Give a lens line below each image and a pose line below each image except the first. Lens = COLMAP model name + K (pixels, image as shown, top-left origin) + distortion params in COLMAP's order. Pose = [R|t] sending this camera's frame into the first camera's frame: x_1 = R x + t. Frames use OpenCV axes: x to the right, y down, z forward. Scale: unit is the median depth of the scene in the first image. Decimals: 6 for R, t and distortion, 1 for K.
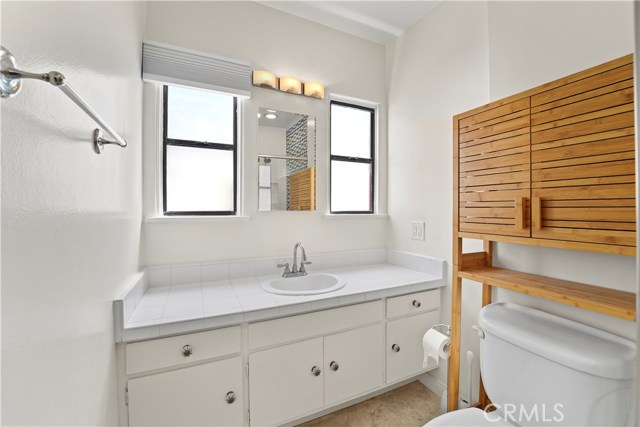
lens RADIAL K [[263.1, 0, 317.0], [0, 263.1, 211.4], [0, 0, 1]] dist [-0.020096, -0.001040]
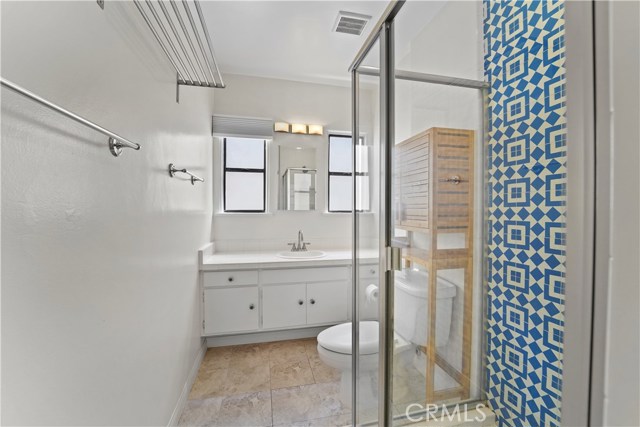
lens RADIAL K [[263.1, 0, 322.1], [0, 263.1, 212.2], [0, 0, 1]] dist [-0.020096, -0.001040]
pose [[0.976433, 0.008120, -0.215668, 0.414194], [-0.006653, 0.999950, 0.007524, -0.002215], [0.215718, -0.005912, 0.976438, -0.546839]]
